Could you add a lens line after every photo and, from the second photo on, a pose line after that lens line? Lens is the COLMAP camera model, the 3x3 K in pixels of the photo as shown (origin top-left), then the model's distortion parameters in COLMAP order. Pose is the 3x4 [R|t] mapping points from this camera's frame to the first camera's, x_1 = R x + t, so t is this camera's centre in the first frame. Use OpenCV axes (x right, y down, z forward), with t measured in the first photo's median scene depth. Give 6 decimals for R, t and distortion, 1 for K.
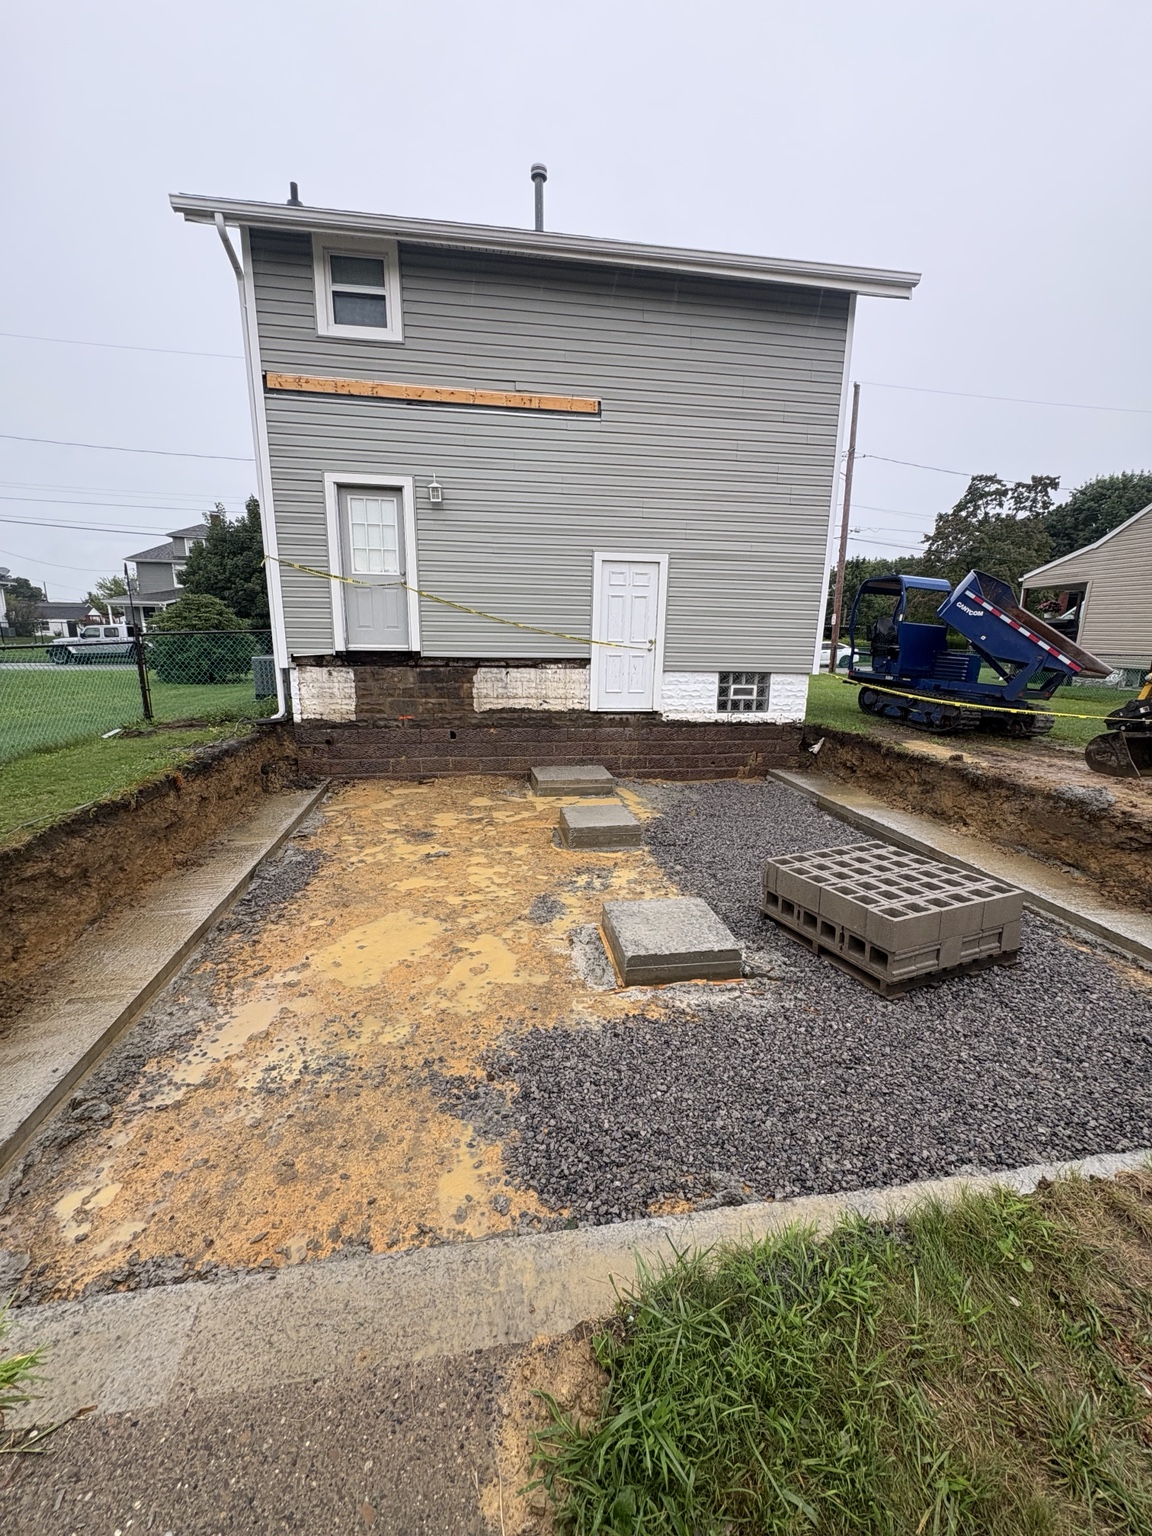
lens RADIAL K [[614.8, 0, 572.2], [0, 614.8, 771.5], [0, 0, 1]] dist [-0.001259, -0.000169]
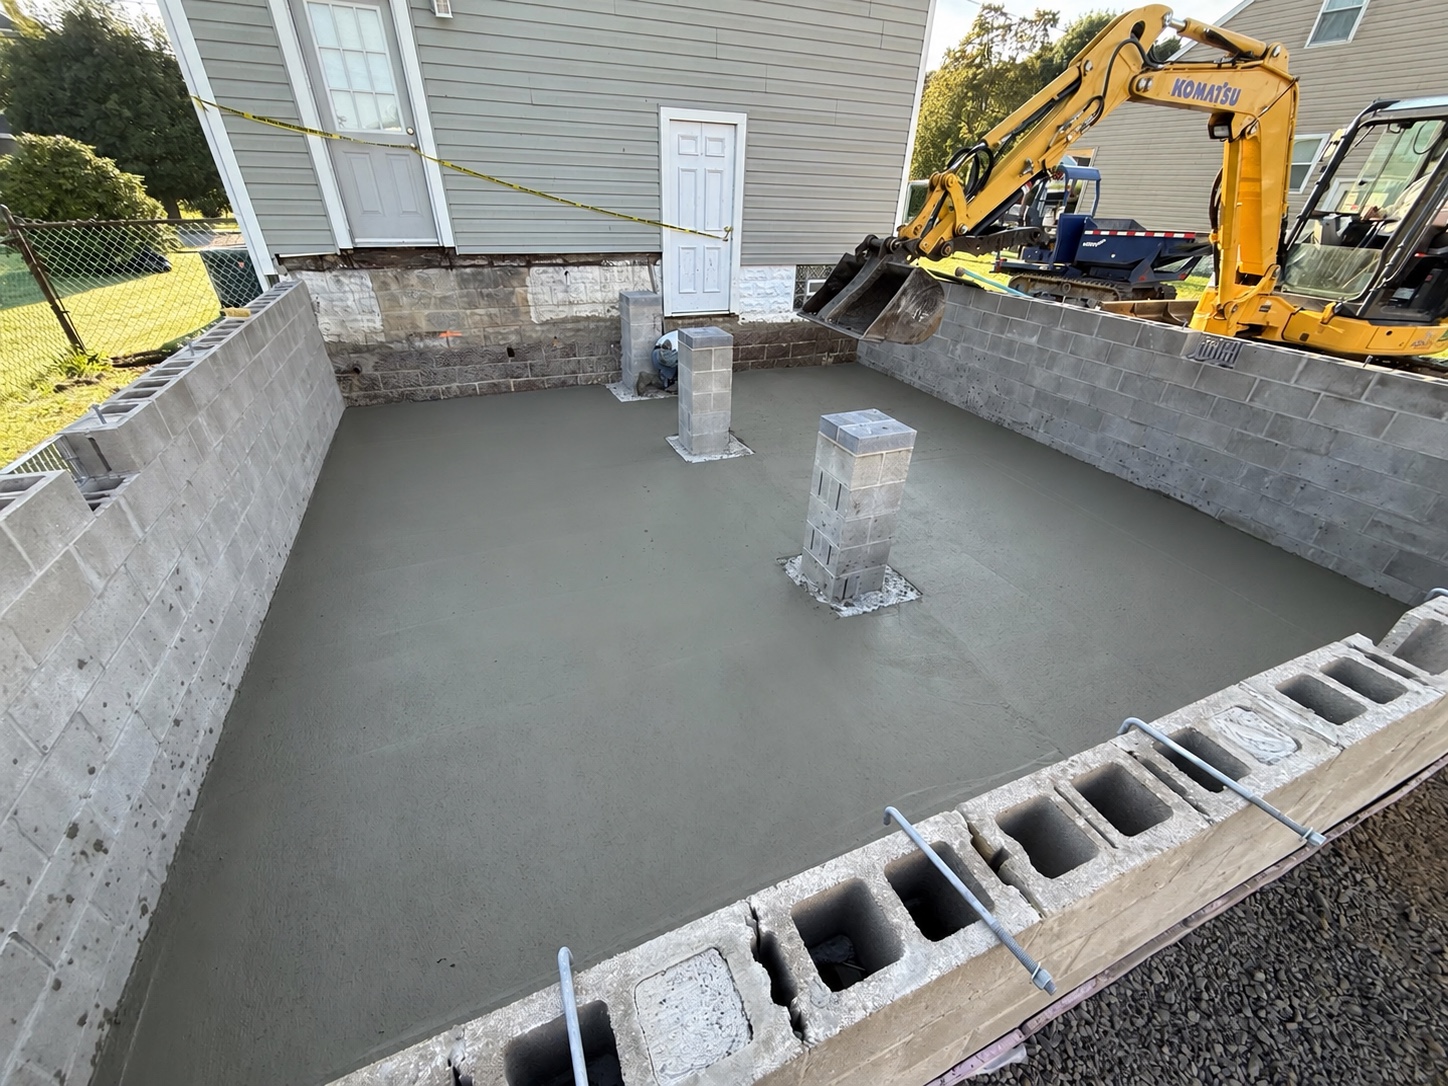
lens RADIAL K [[579.5, 0, 720.0], [0, 579.5, 544.7], [0, 0, 1]] dist [-0.001259, -0.000169]
pose [[0.970524, -0.118508, 0.209853, -0.112153], [0.043045, 0.941984, 0.332886, -0.063833], [-0.237128, -0.314041, 0.919320, 0.099422]]
